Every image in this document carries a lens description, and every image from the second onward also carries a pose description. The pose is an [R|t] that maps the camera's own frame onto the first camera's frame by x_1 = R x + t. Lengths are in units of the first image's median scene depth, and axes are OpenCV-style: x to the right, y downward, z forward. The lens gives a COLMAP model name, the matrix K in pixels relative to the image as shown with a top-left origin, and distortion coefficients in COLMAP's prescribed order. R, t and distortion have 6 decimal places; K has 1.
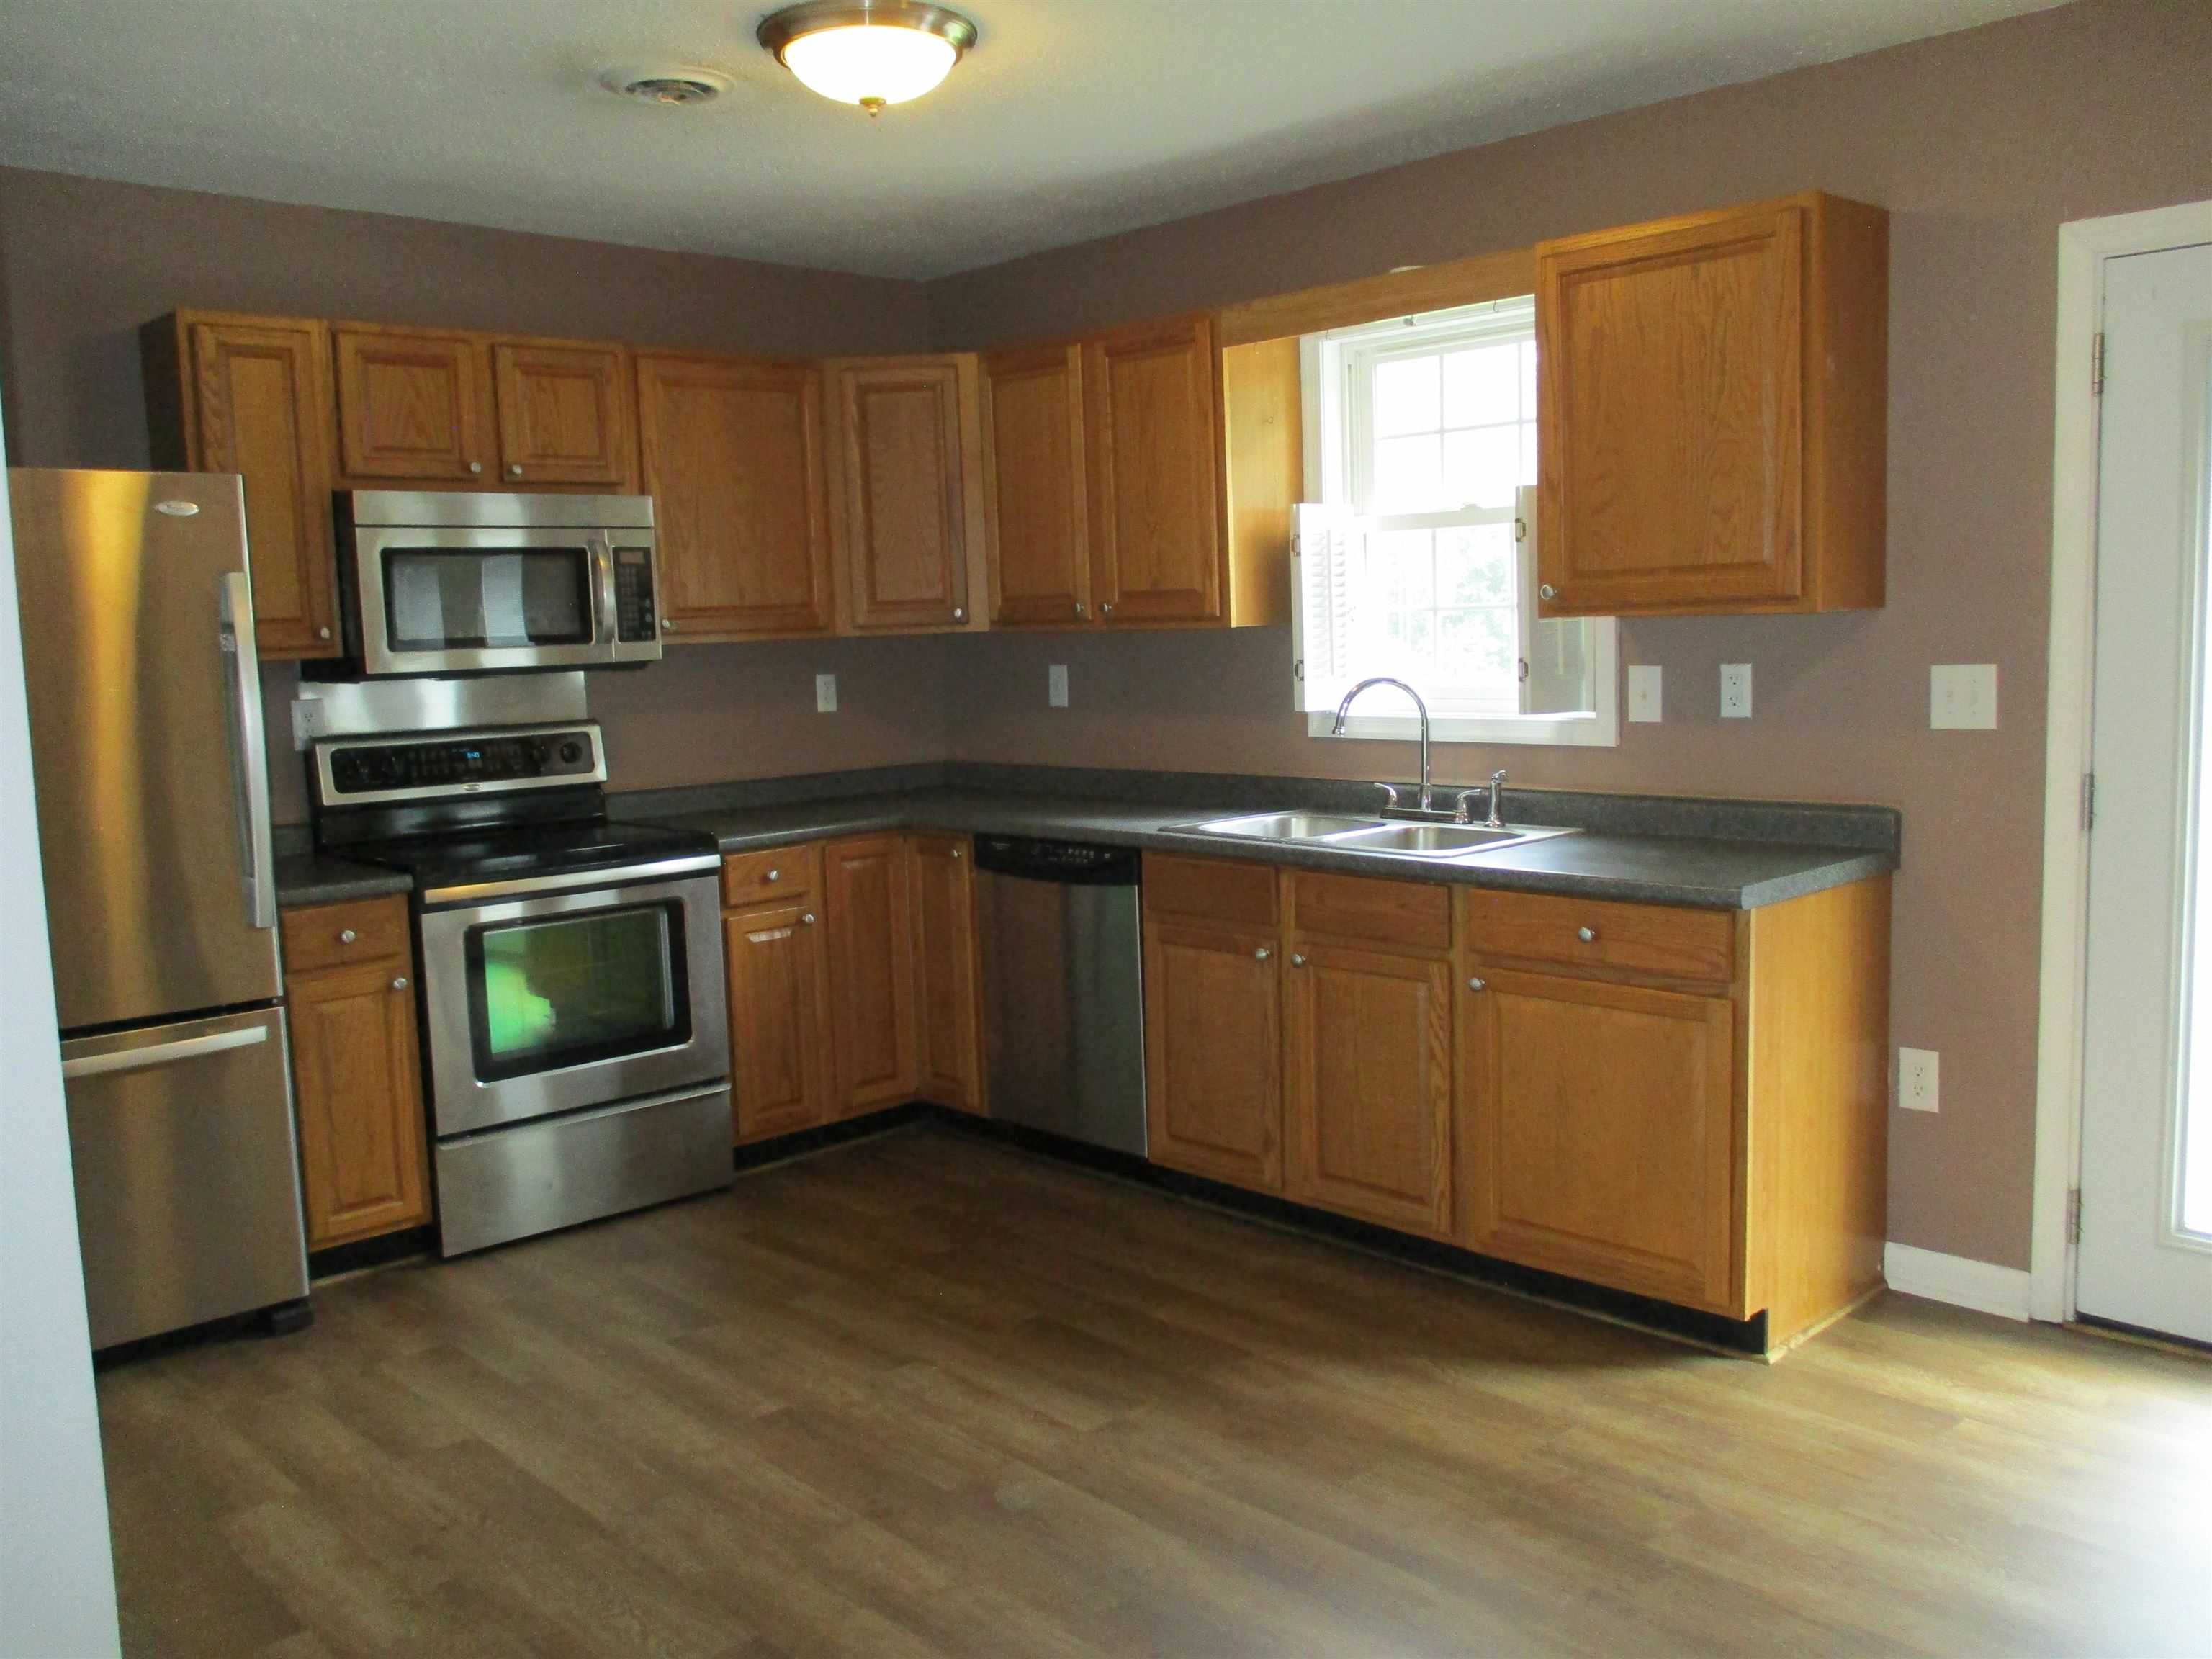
lens RADIAL K [[1839.4, 0, 1098.7], [0, 1839.4, 811.4], [0, 0, 1]] dist [-0.049899, 0.040558]
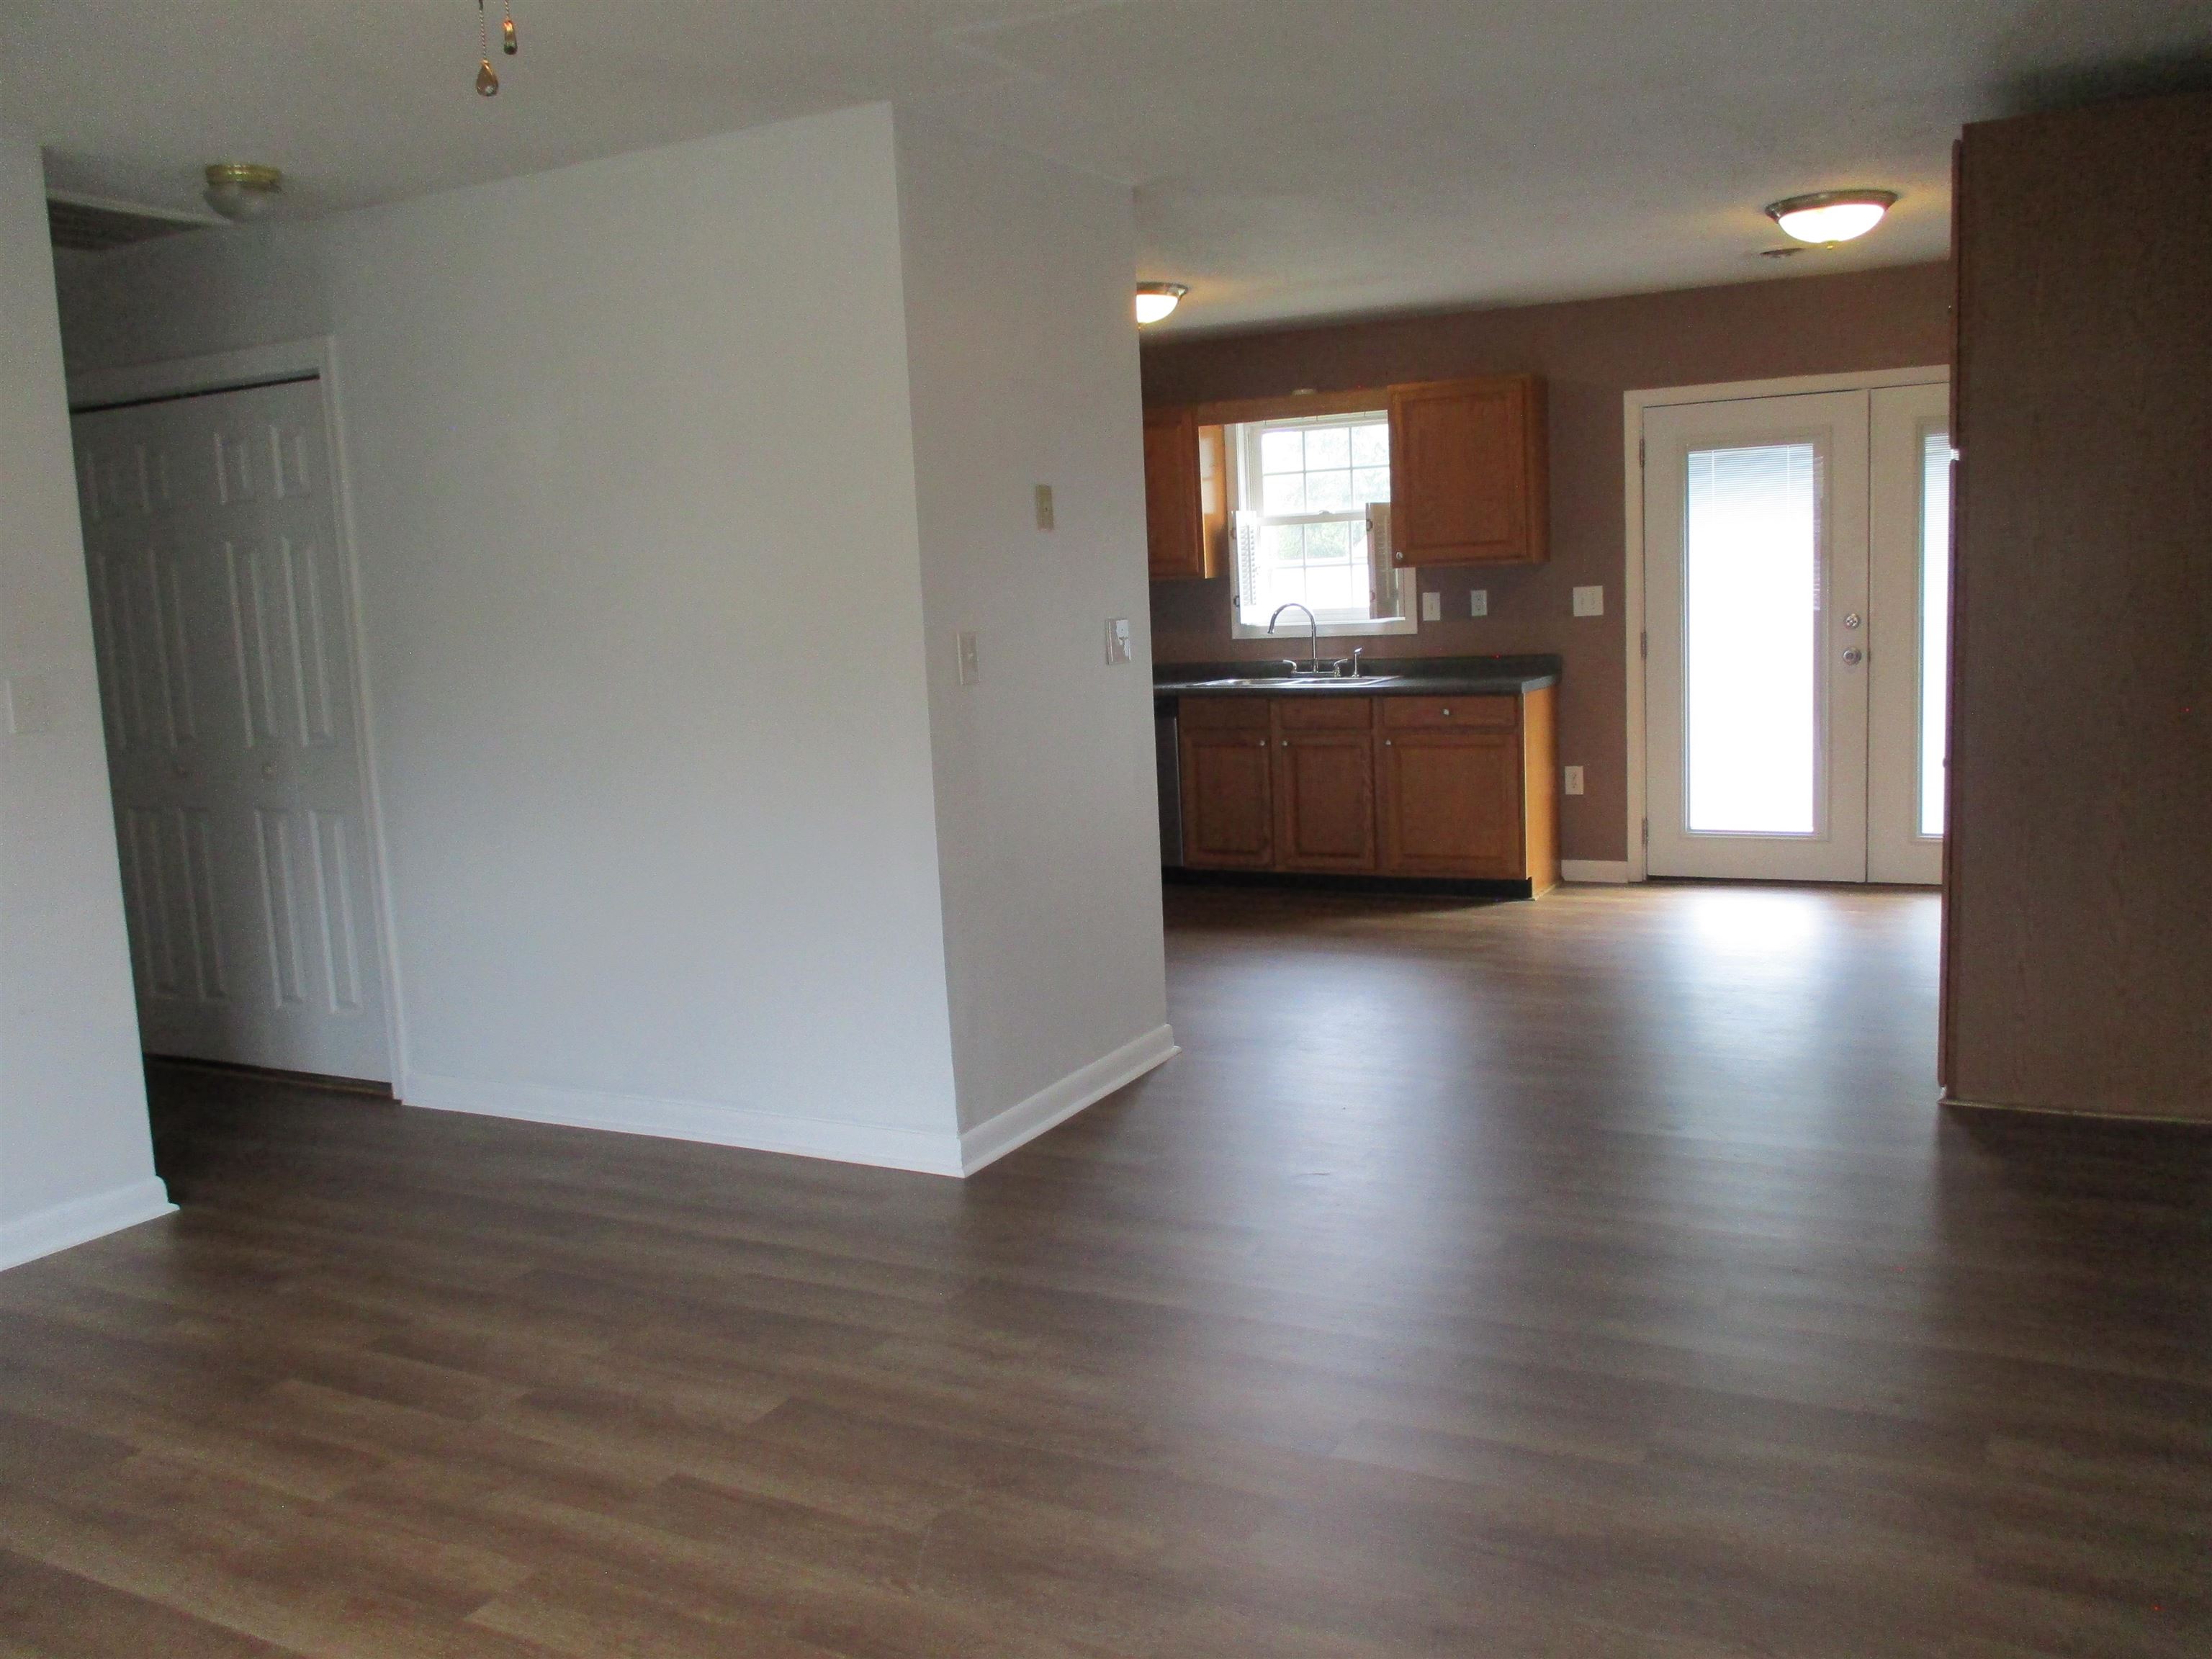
lens RADIAL K [[1839.4, 0, 1108.6], [0, 1839.4, 820.3], [0, 0, 1]] dist [-0.049899, 0.040558]
pose [[0.944219, -0.055250, 0.324651, -0.729583], [0.051613, 0.998471, 0.019811, 0.115976], [-0.325249, -0.001949, 0.945626, -0.819492]]
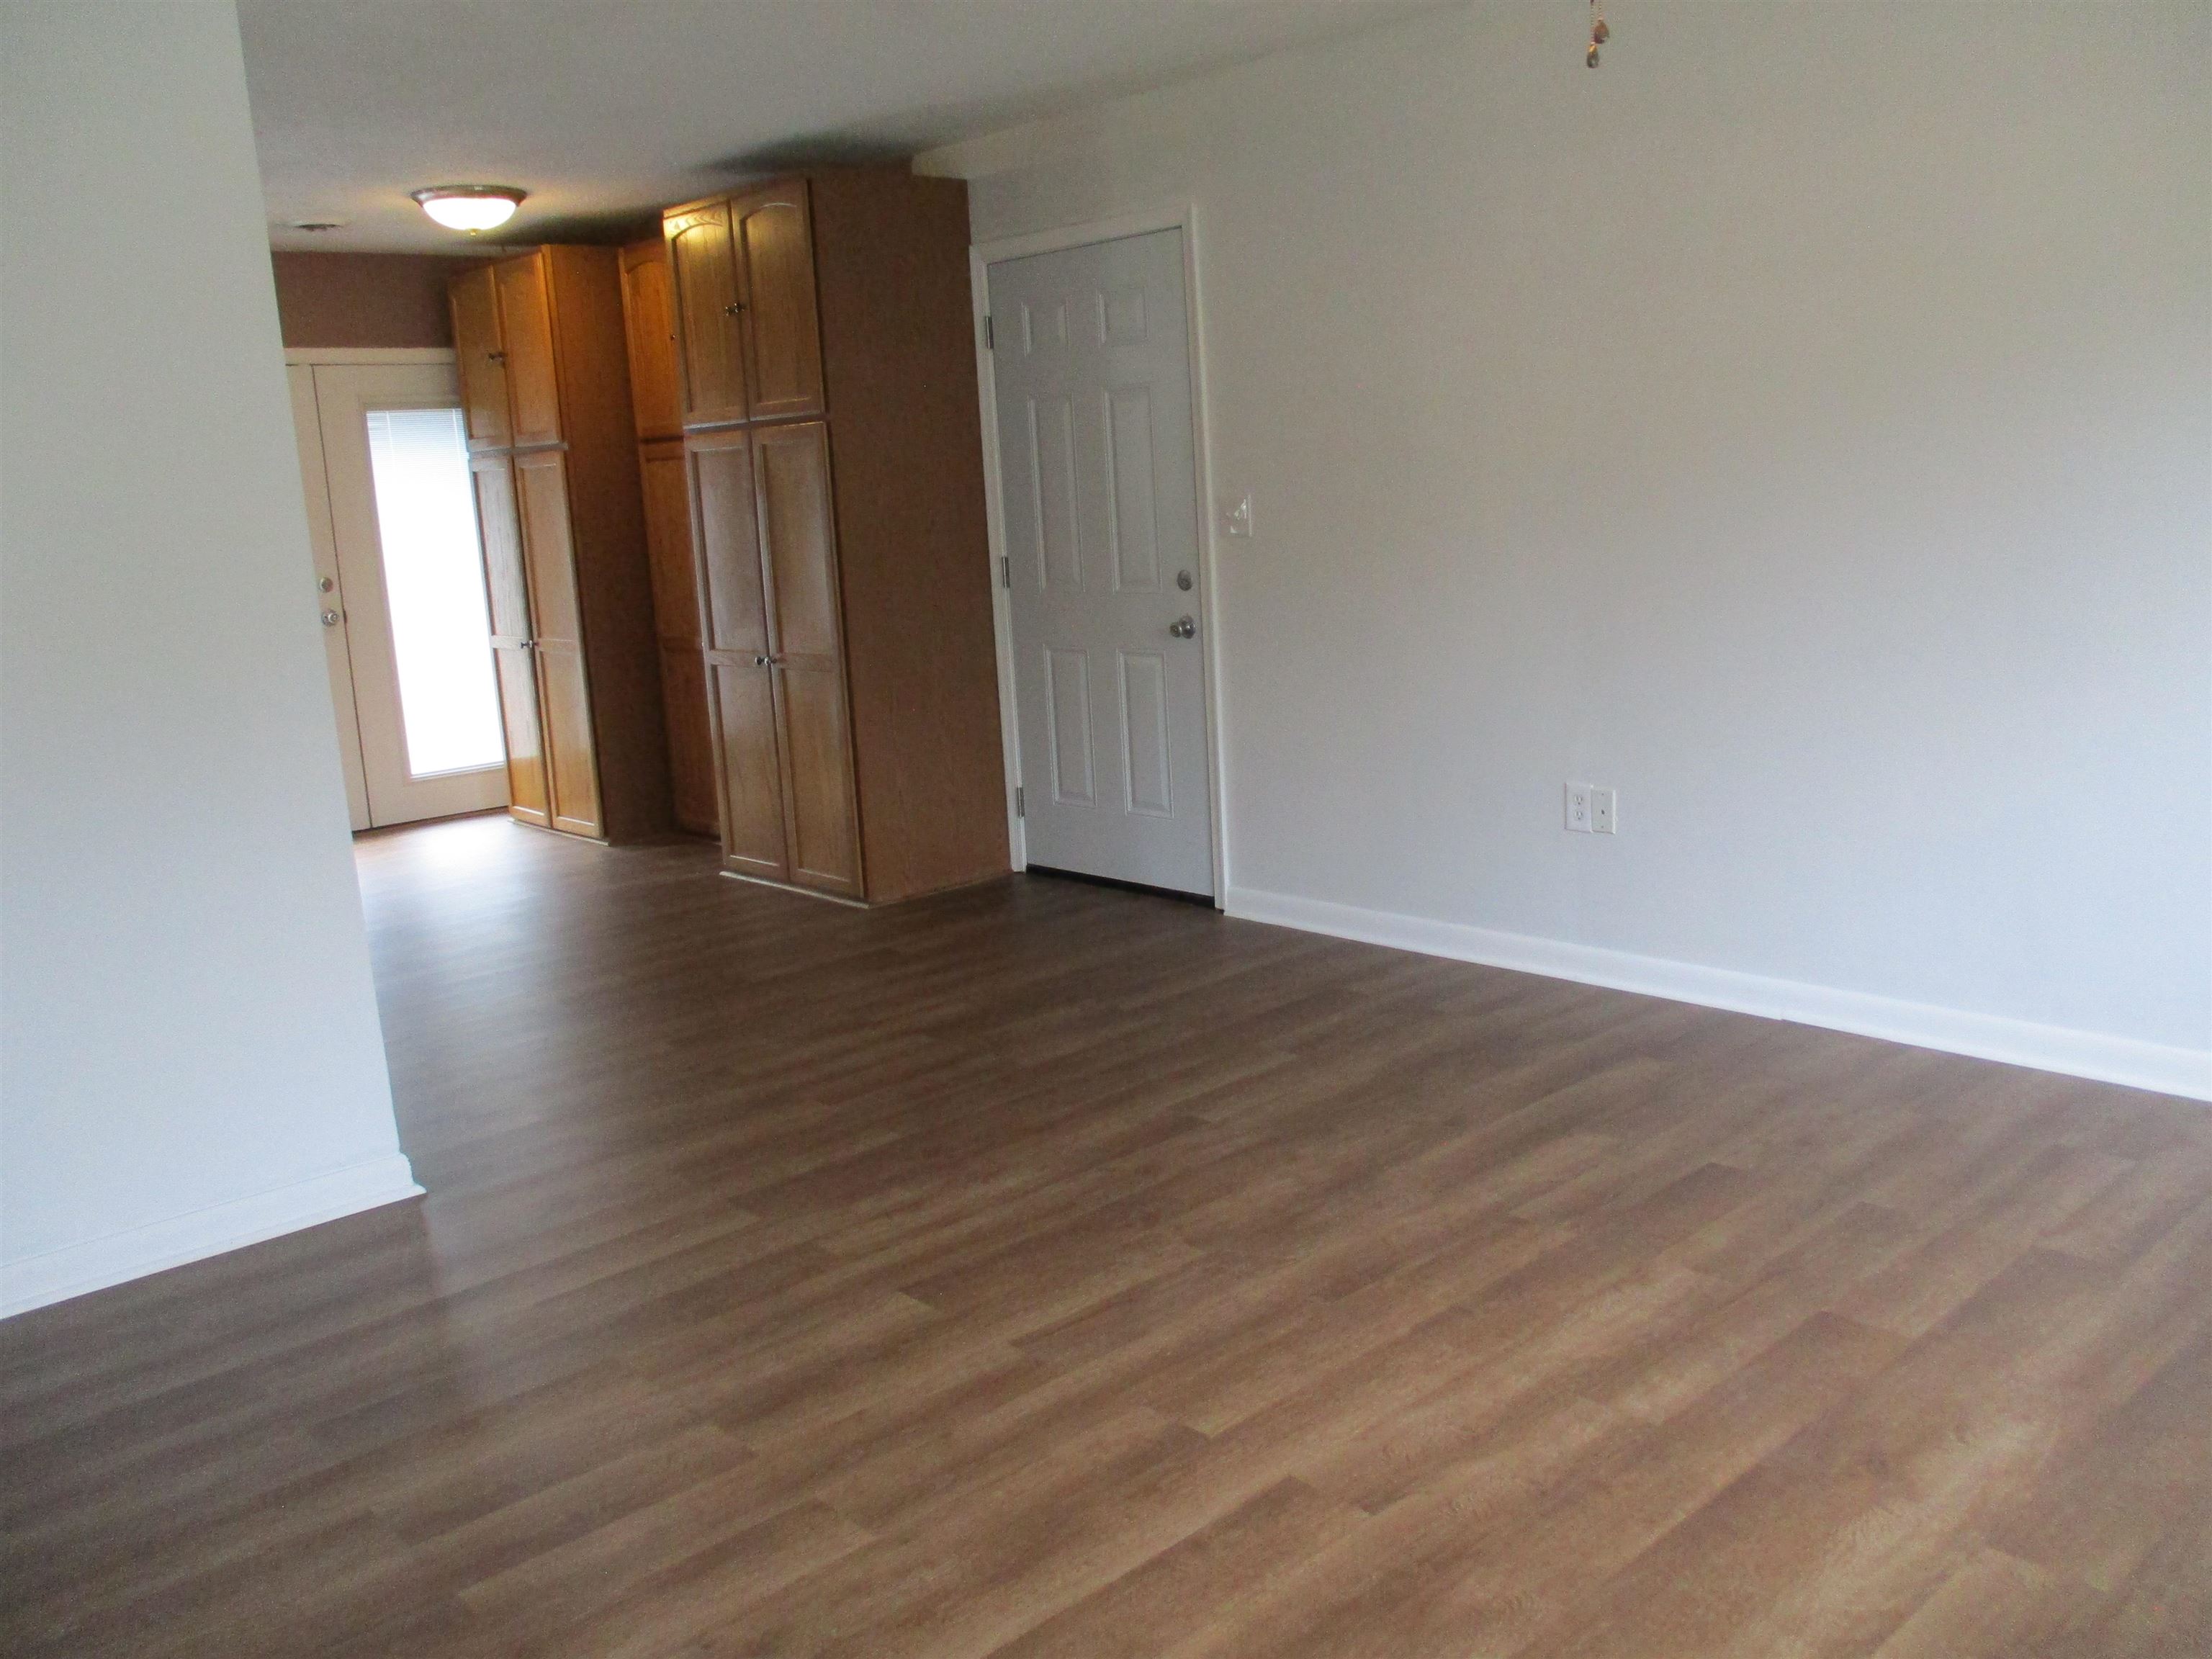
lens RADIAL K [[1839.4, 0, 1113.7], [0, 1839.4, 843.6], [0, 0, 1]] dist [-0.049899, 0.040558]
pose [[0.005614, -0.168783, 0.985637, -1.383843], [0.158029, 0.973417, 0.165790, 0.067298], [-0.987418, 0.154829, 0.032138, -0.156682]]
